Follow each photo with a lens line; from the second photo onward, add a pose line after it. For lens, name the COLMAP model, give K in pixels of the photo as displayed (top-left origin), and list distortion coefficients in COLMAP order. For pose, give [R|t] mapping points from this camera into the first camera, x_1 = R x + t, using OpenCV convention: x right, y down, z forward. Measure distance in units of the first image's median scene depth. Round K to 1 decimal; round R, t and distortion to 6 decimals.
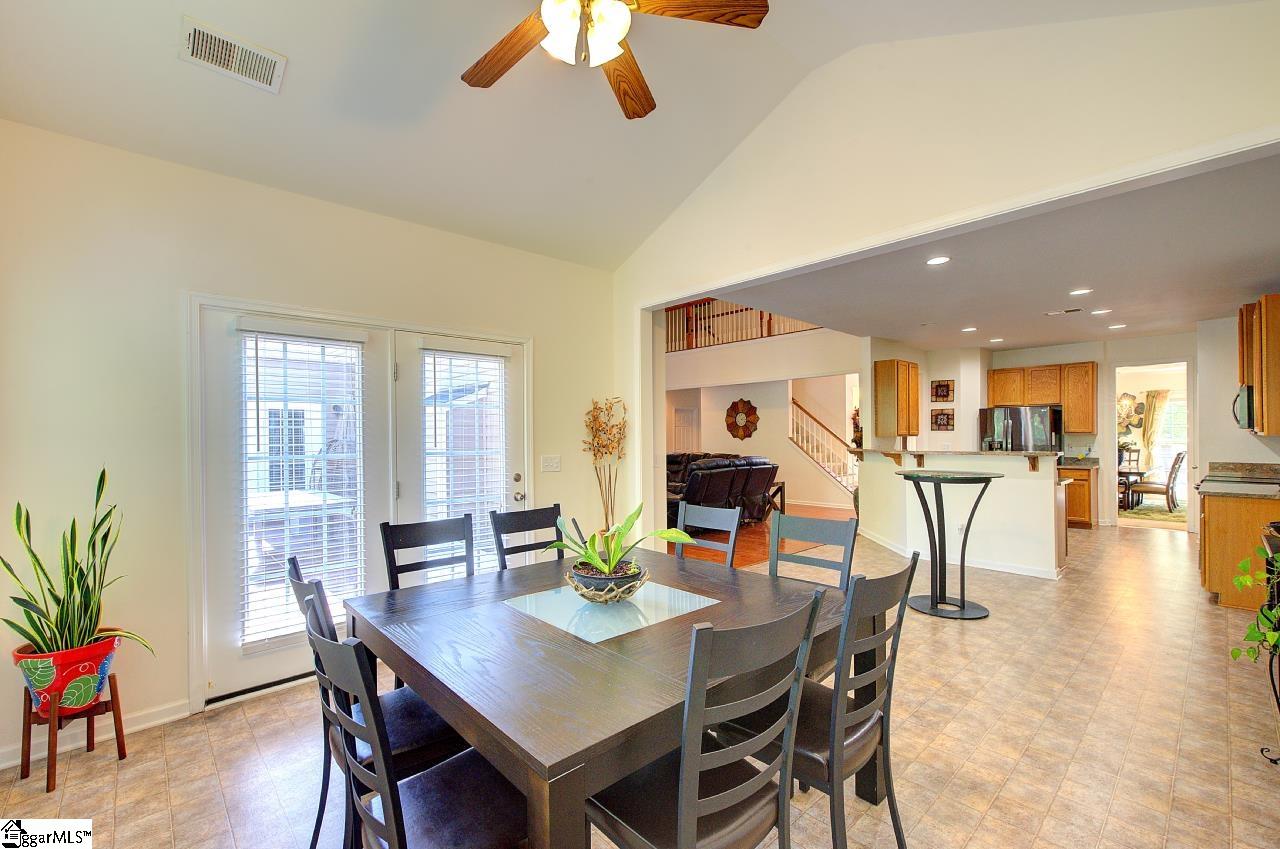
lens RADIAL K [[560.2, 0, 616.5], [0, 560.2, 433.5], [0, 0, 1]] dist [-0.007934, -0.000043]
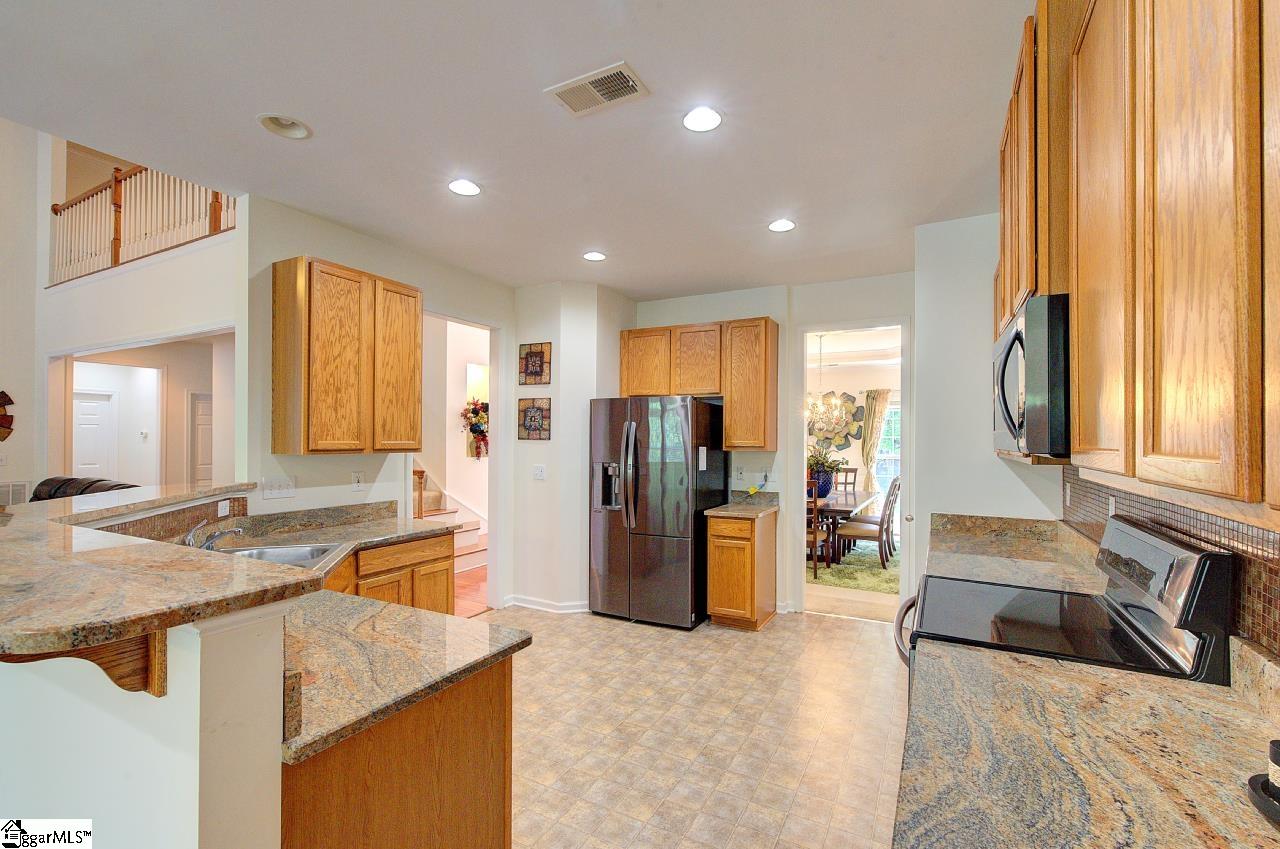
lens RADIAL K [[560.2, 0, 643.2], [0, 560.2, 437.6], [0, 0, 1]] dist [-0.007934, -0.000043]
pose [[0.940643, 0.015859, 0.339026, 0.502149], [-0.016618, 0.999862, -0.000663, -0.008473], [-0.338989, -0.005011, 0.940777, 0.473083]]
